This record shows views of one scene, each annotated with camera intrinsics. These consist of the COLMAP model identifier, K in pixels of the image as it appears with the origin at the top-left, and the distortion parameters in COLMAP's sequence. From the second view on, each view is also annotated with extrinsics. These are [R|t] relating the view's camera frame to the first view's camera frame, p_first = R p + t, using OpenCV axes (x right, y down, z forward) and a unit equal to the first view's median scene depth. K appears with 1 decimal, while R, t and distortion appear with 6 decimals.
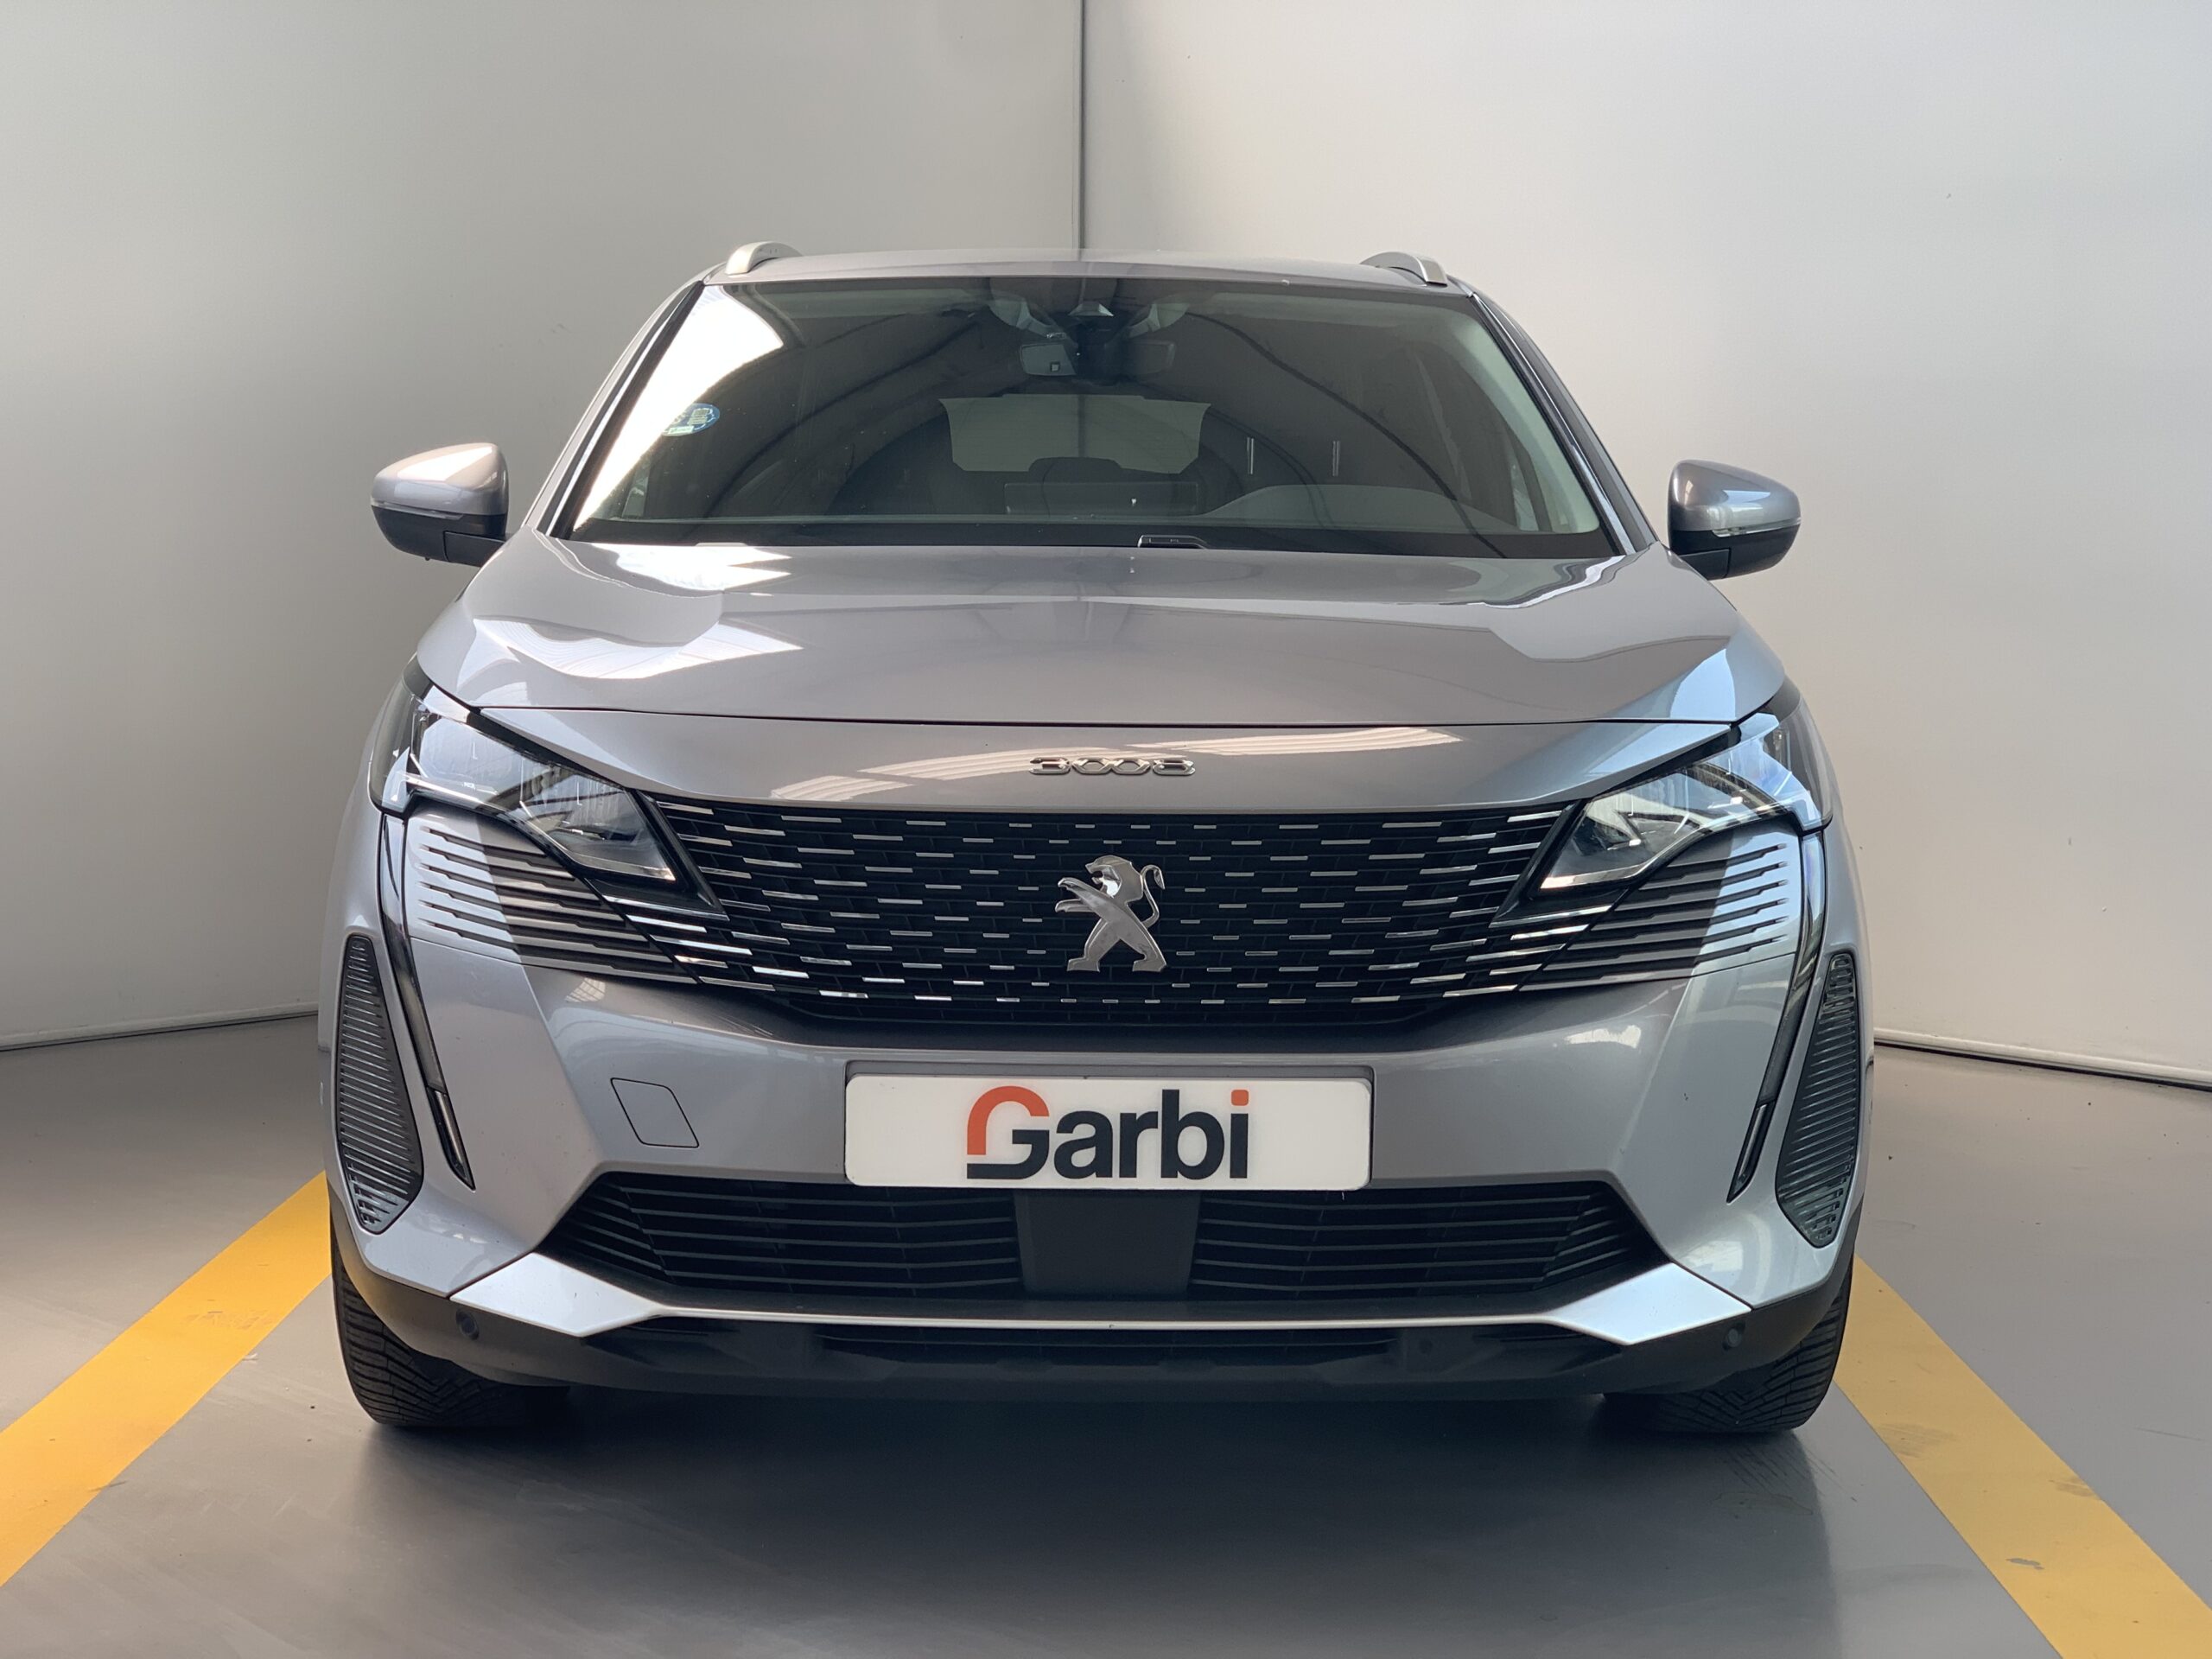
lens RADIAL K [[3279.3, 0, 1106.0], [0, 3279.3, 829.5], [0, 0, 1]] dist [-0.155936, 2.344995]
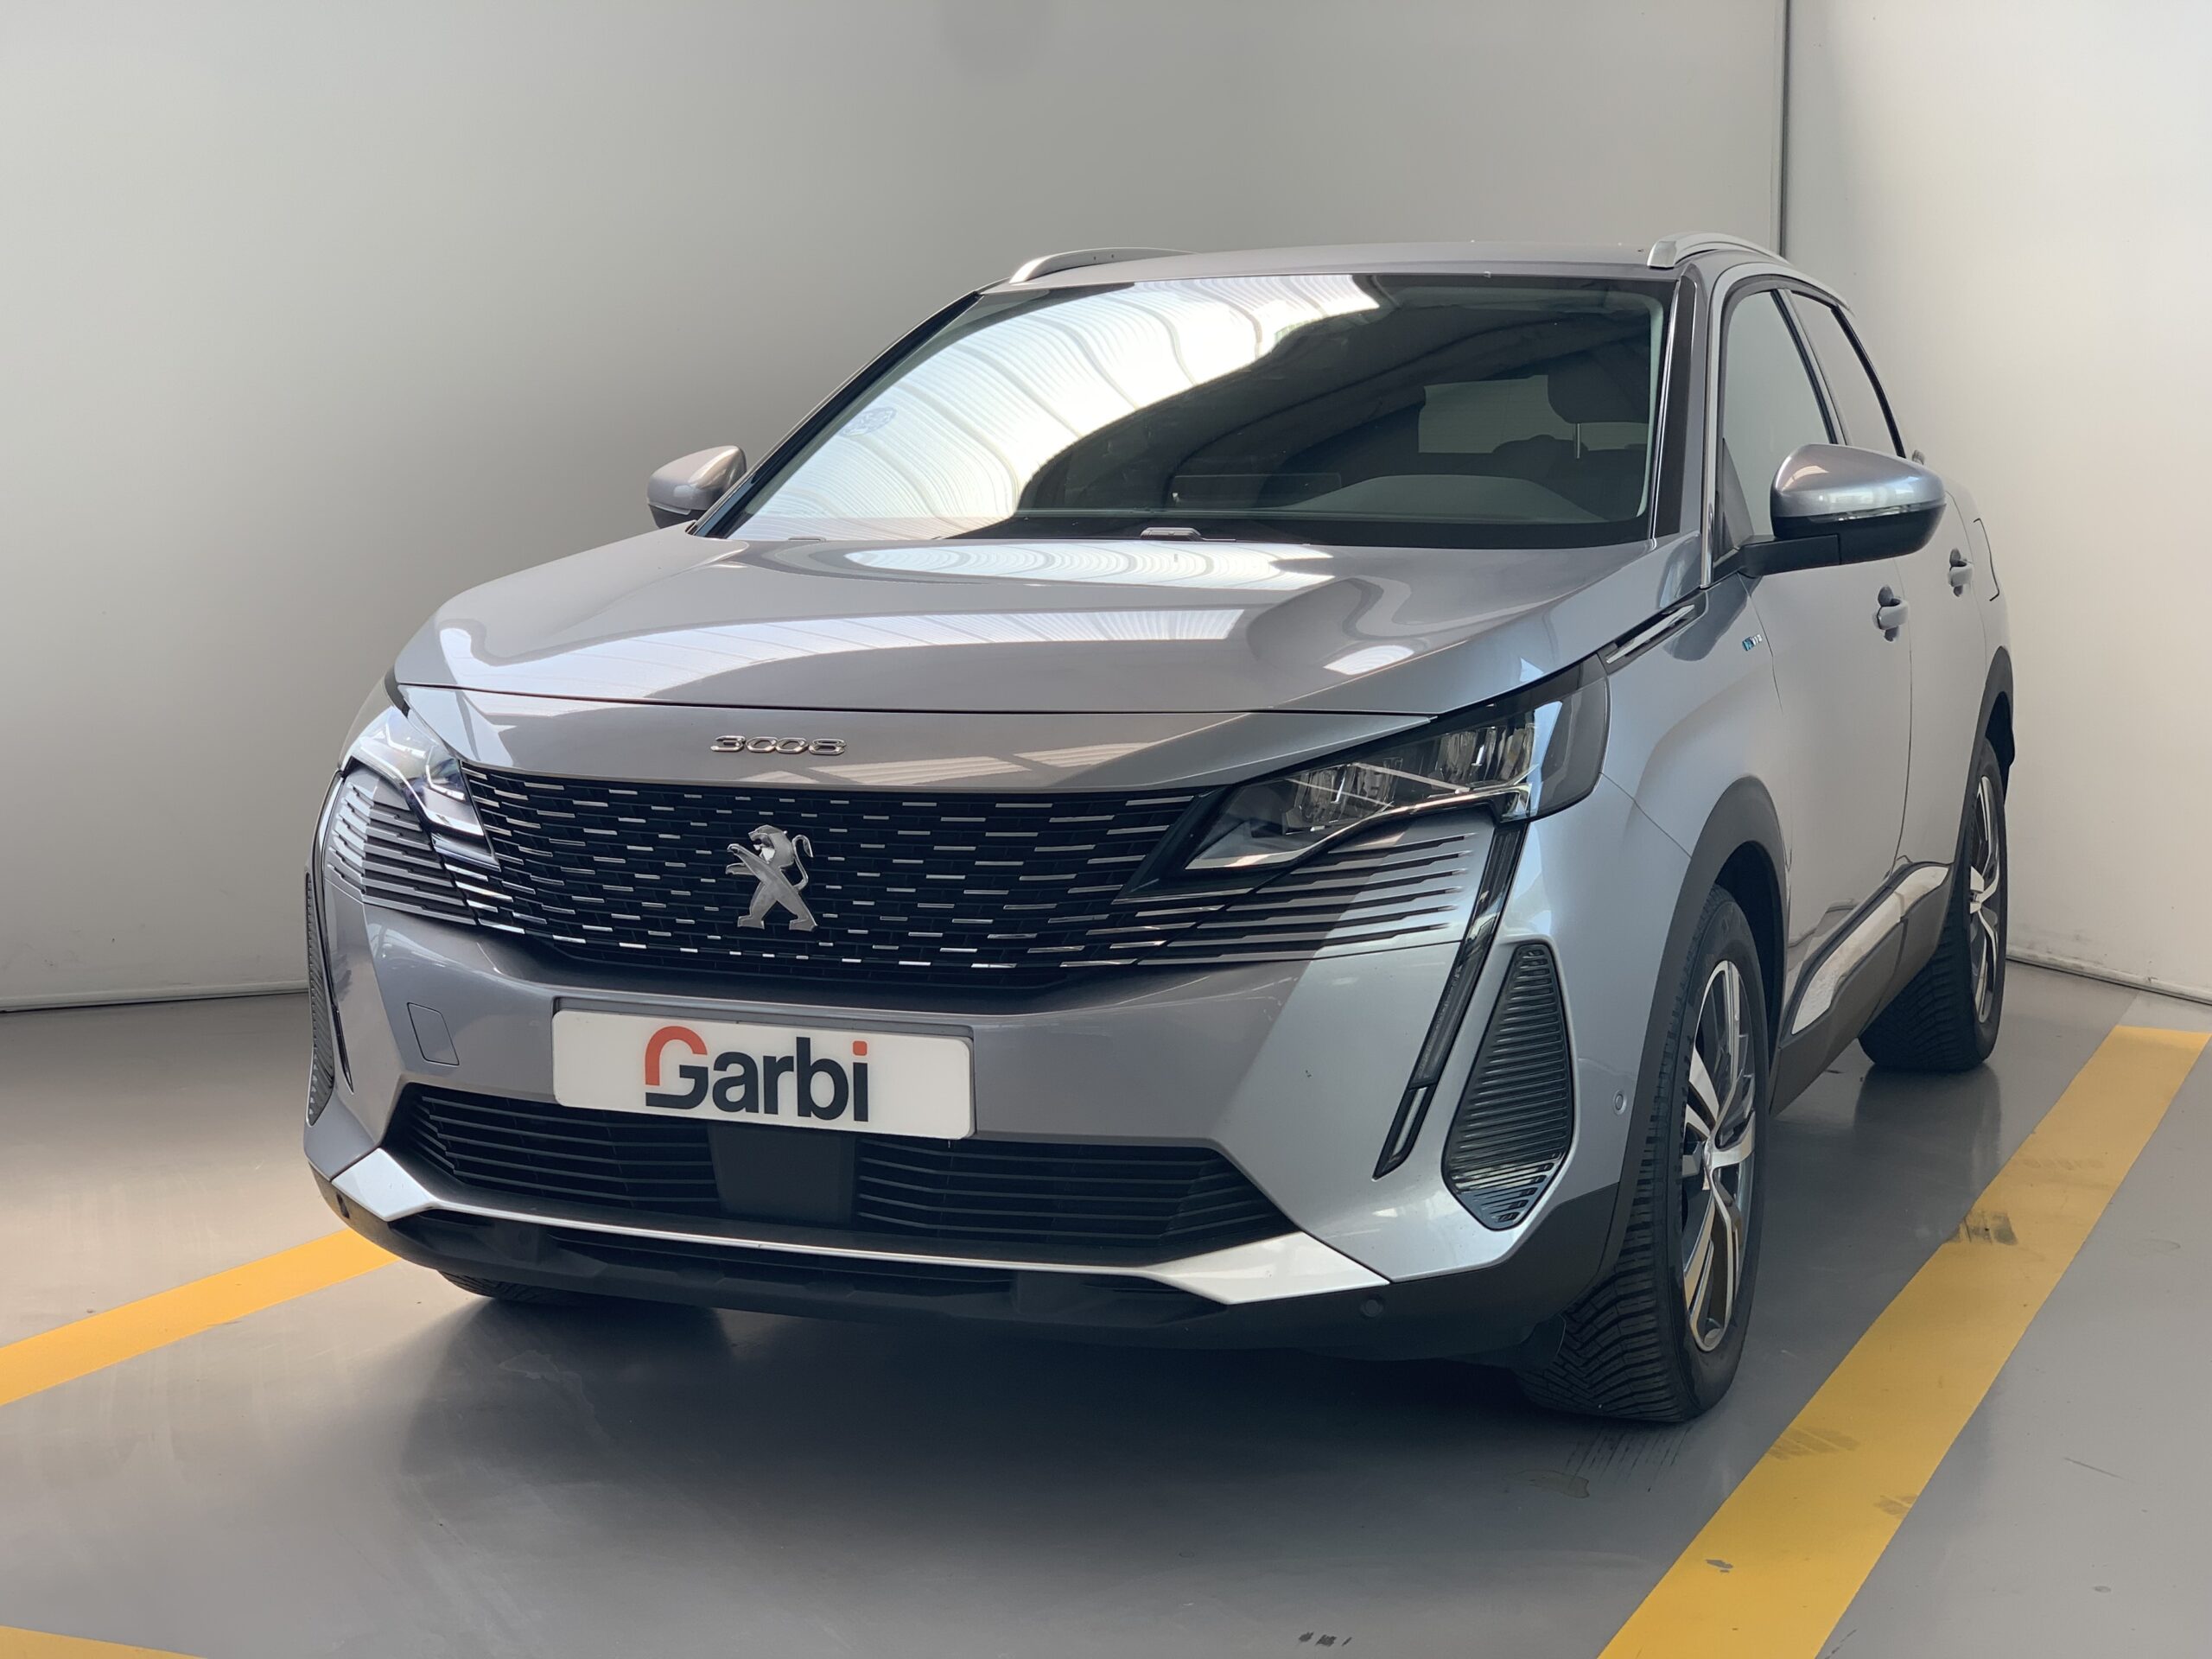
lens RADIAL K [[3279.3, 0, 1106.0], [0, 3279.3, 829.5], [0, 0, 1]] dist [-0.155936, 2.344995]
pose [[0.924098, 0.030994, -0.380896, 0.530859], [-0.026745, 0.999507, 0.016446, -0.012011], [0.381218, -0.005010, 0.924471, 0.012054]]
